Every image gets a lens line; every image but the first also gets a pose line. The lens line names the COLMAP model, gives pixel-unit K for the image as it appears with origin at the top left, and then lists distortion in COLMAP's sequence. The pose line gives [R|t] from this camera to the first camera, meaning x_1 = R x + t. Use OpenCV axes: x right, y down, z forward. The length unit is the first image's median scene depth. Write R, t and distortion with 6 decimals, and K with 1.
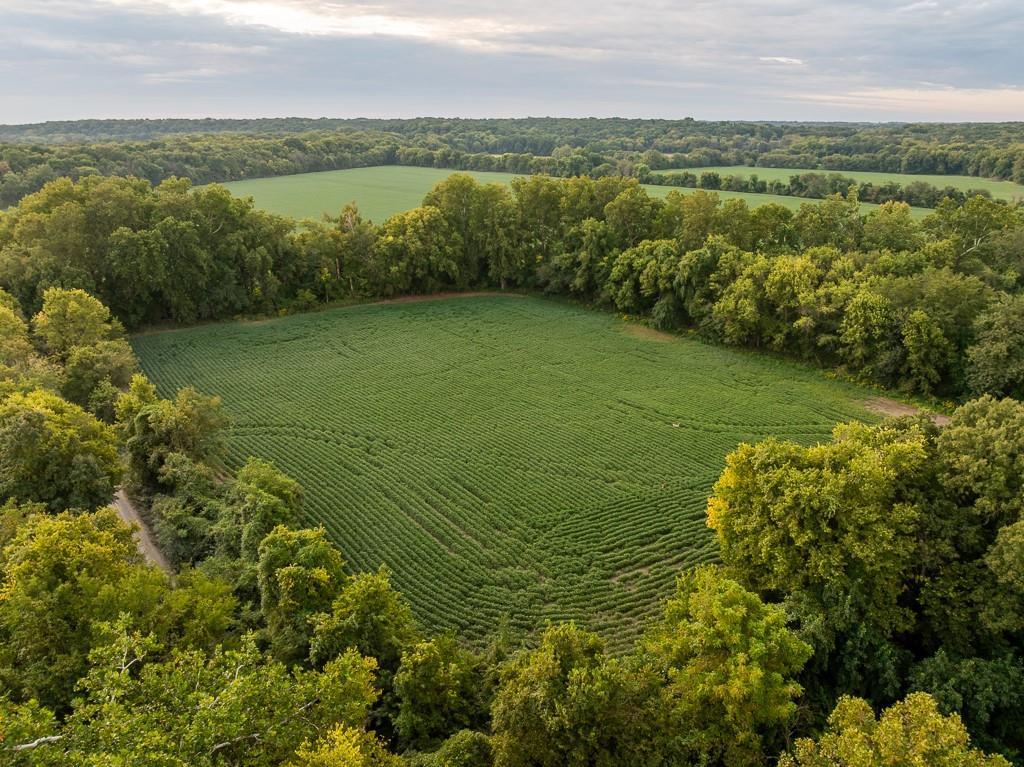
lens RADIAL K [[723.9, 0, 507.2], [0, 723.9, 384.0], [0, 0, 1]] dist [-0.044174, 0.012102]
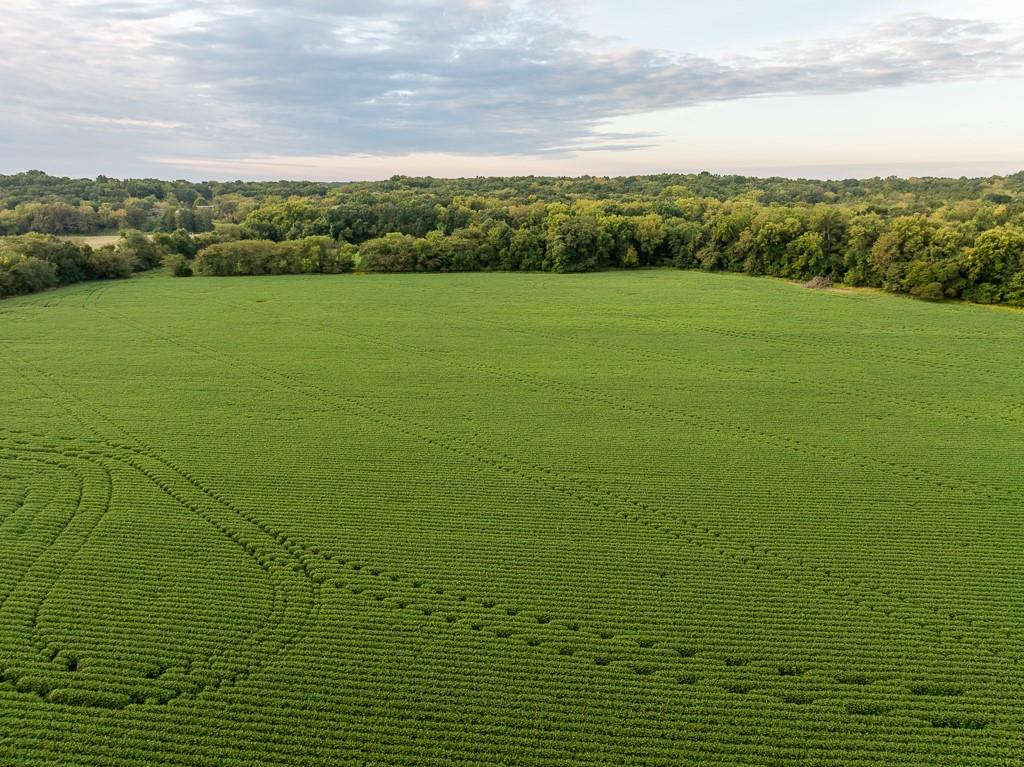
lens RADIAL K [[723.9, 0, 514.0], [0, 723.9, 381.8], [0, 0, 1]] dist [-0.044174, 0.012102]
pose [[0.719704, -0.180984, 0.670277, 0.186432], [0.237104, 0.971454, 0.007718, -0.193881], [-0.652540, 0.153371, 0.742071, 0.567280]]
